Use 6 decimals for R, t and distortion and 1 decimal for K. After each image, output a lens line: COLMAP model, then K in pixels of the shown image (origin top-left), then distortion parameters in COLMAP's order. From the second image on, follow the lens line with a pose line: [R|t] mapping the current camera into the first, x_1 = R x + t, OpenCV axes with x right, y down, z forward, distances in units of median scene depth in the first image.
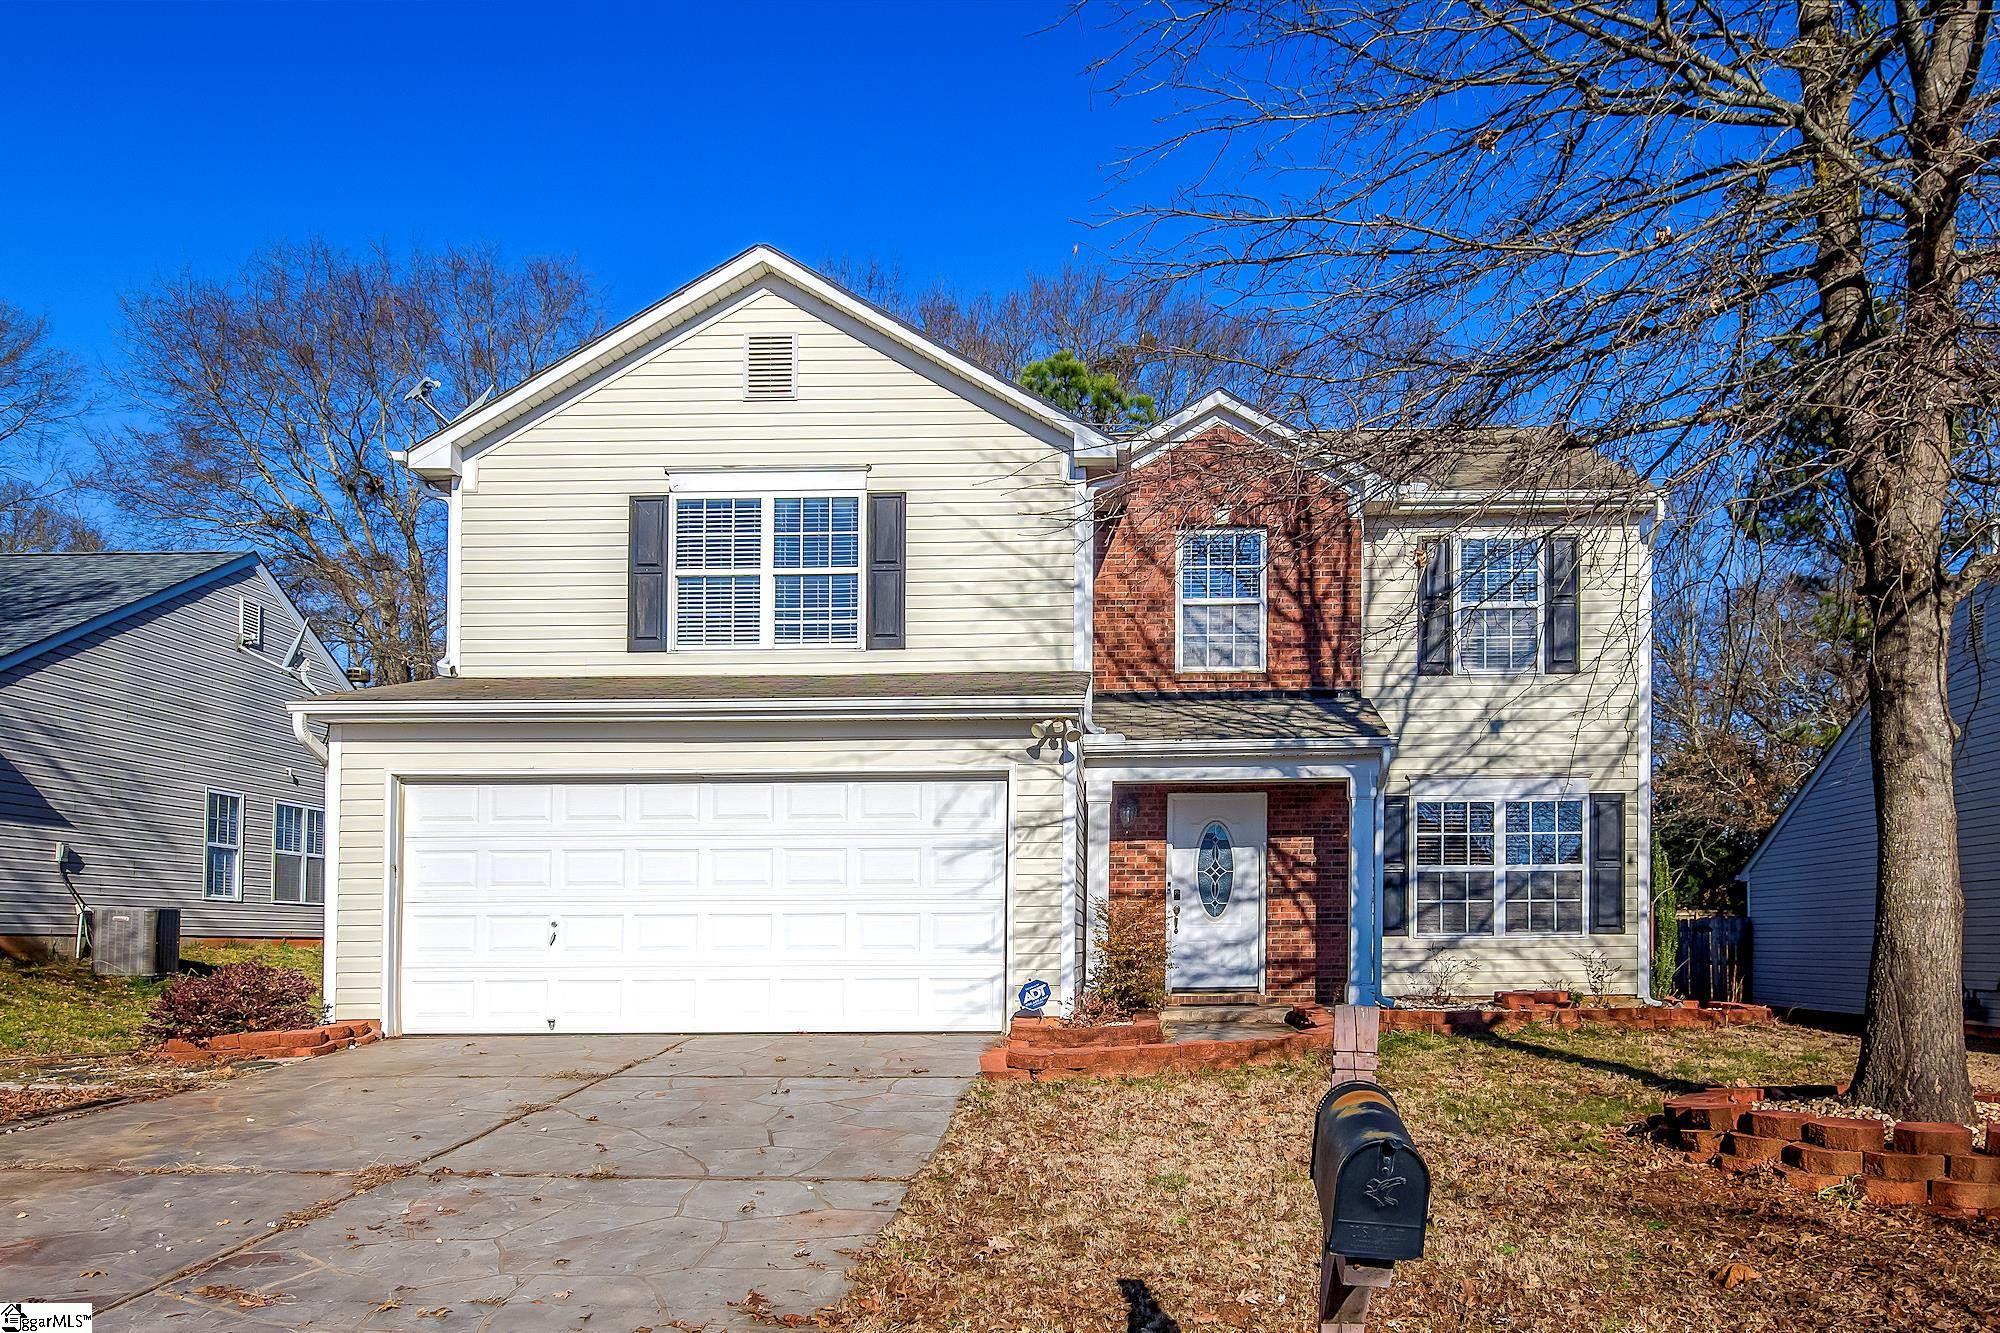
lens RADIAL K [[1537.8, 0, 1060.9], [0, 1537.8, 829.0], [0, 0, 1]] dist [0.043013, 0.000543]
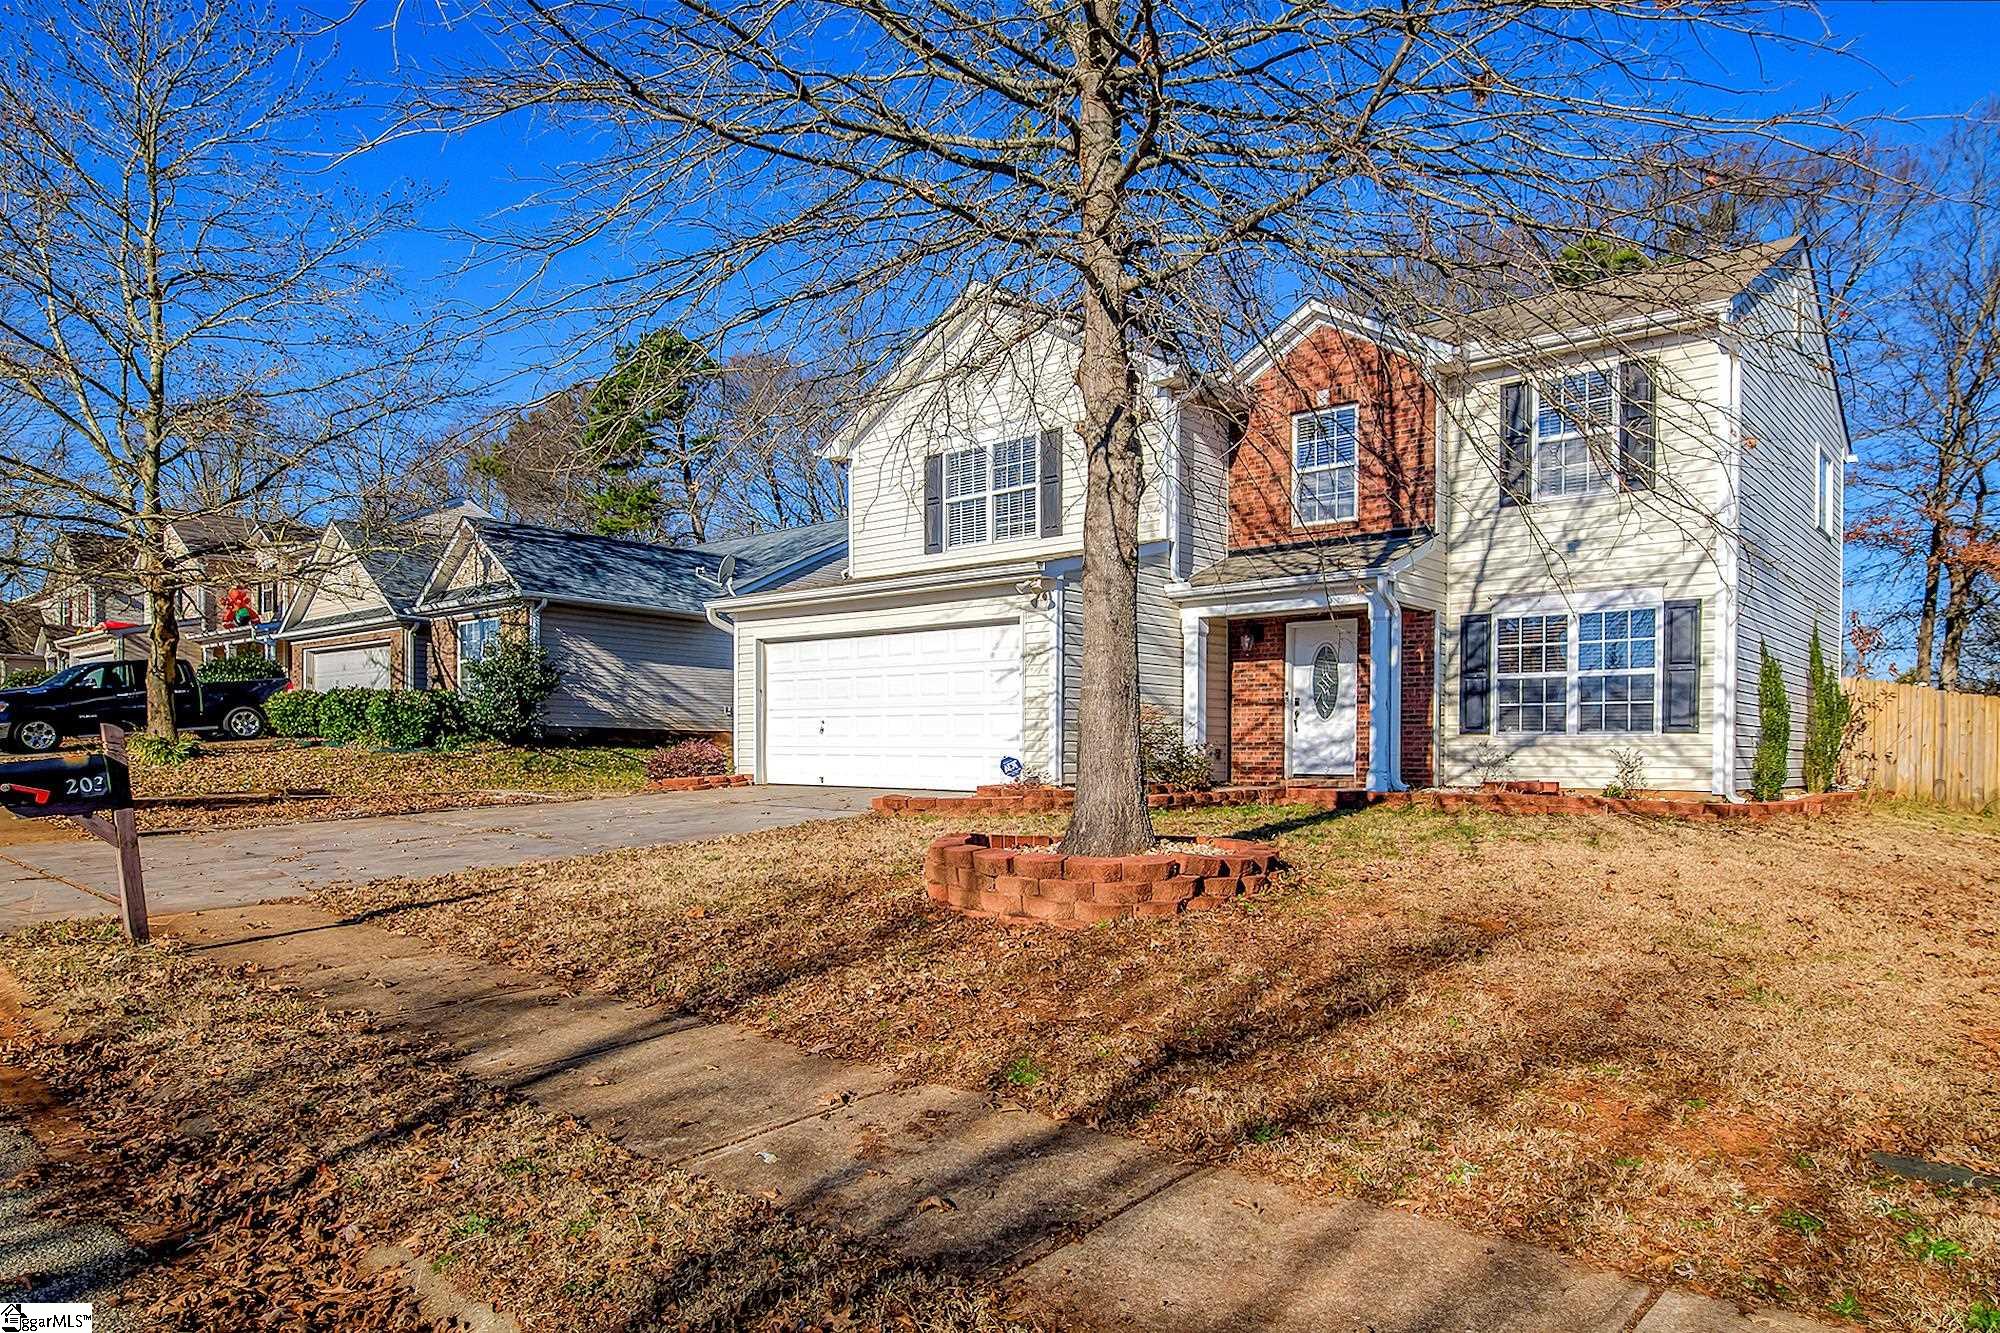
lens RADIAL K [[1179.3, 0, 1009.5], [0, 1179.3, 713.0], [0, 0, 1]] dist [0.002714, -0.000123]
pose [[0.779271, -0.007039, -0.626647, 0.507392], [0.031787, 0.999094, 0.028307, 0.016312], [0.625880, -0.041978, 0.778789, 0.084272]]
